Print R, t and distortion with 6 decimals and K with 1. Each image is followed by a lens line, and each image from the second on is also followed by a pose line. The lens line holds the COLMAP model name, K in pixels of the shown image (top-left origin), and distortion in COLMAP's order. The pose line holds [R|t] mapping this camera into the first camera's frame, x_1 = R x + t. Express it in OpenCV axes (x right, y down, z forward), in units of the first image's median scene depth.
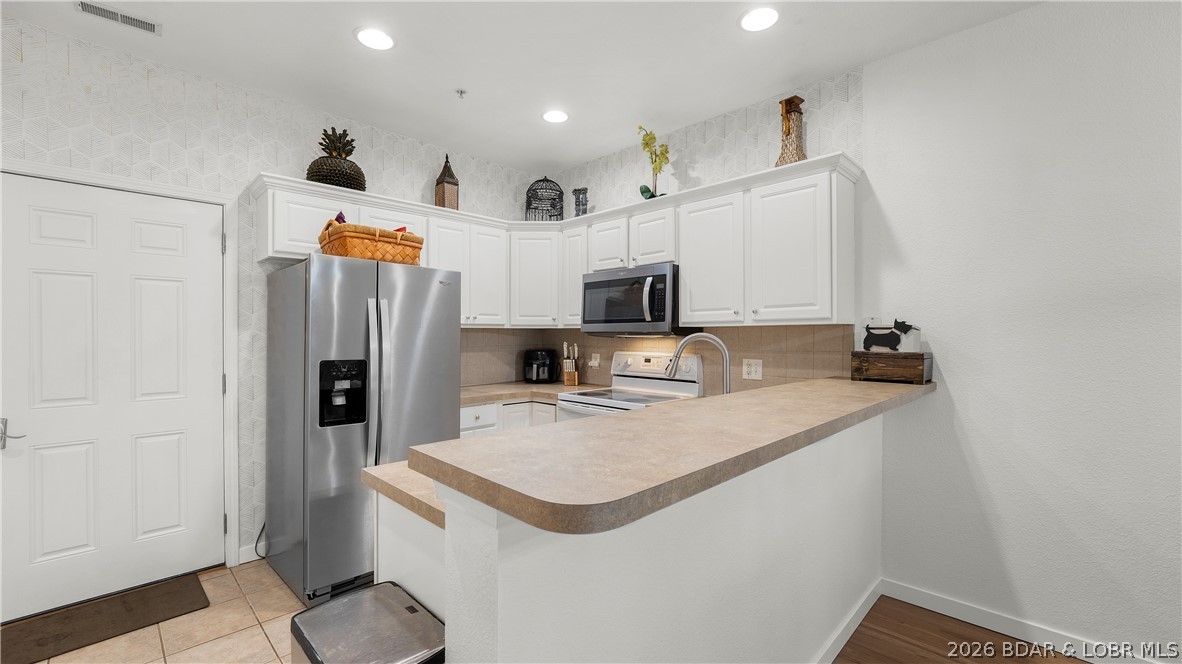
lens RADIAL K [[493.4, 0, 574.3], [0, 493.4, 333.4], [0, 0, 1]] dist [-0.001805, 0.000115]
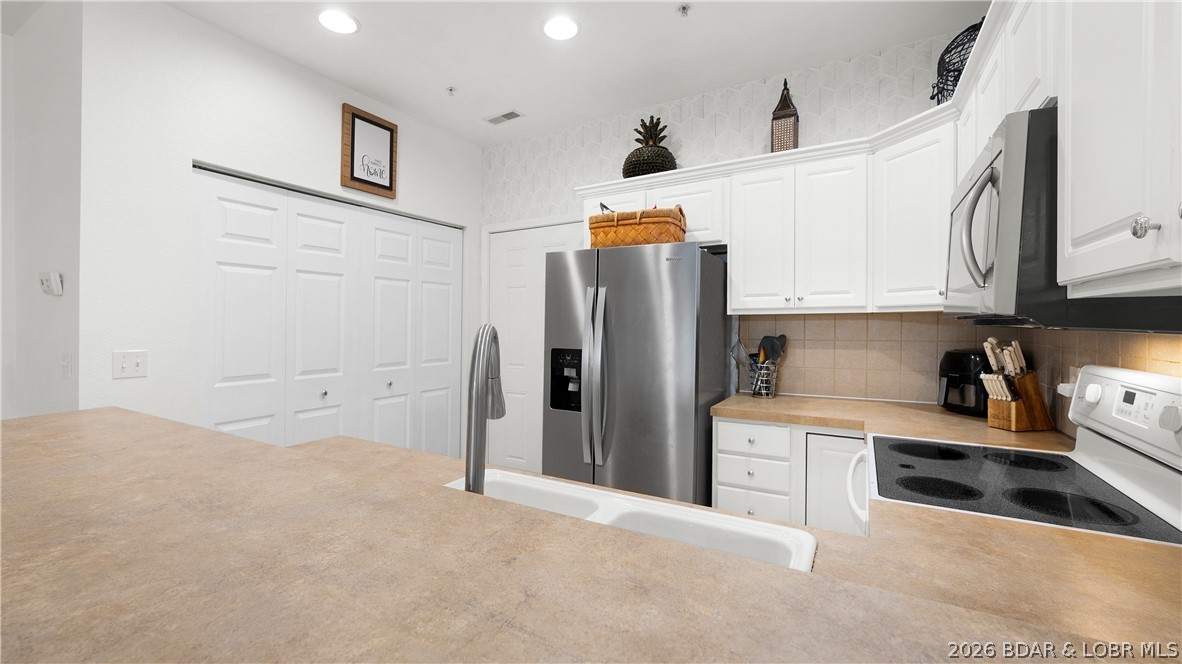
lens RADIAL K [[483.7, 0, 584.6], [0, 483.7, 325.0], [0, 0, 1]] dist [-0.002366, -0.000430]
pose [[0.265988, 0.002740, -0.963973, 0.407853], [0.007518, 0.999960, 0.004917, -0.001111], [0.963947, -0.008555, 0.265956, 0.583989]]
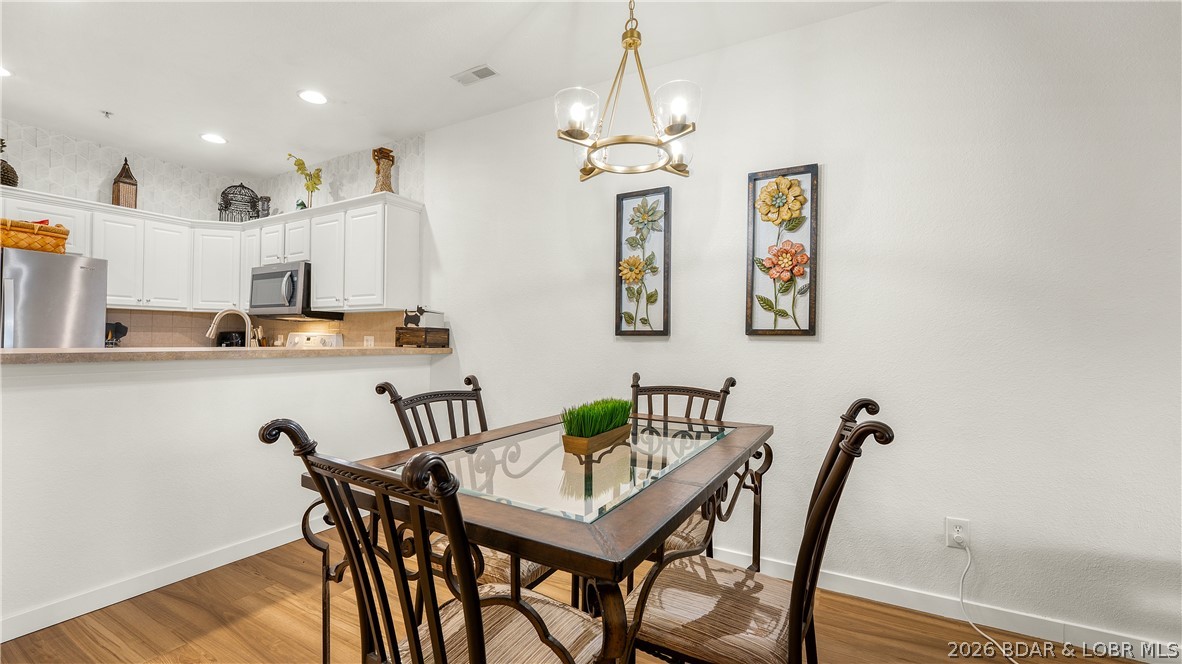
lens RADIAL K [[493.4, 0, 574.3], [0, 493.4, 333.4], [0, 0, 1]] dist [-0.001805, 0.000115]
pose [[0.967096, 0.014630, 0.253991, 0.525904], [-0.013648, 0.999891, -0.005626, 0.042149], [-0.254046, 0.001975, 0.967190, -0.419369]]
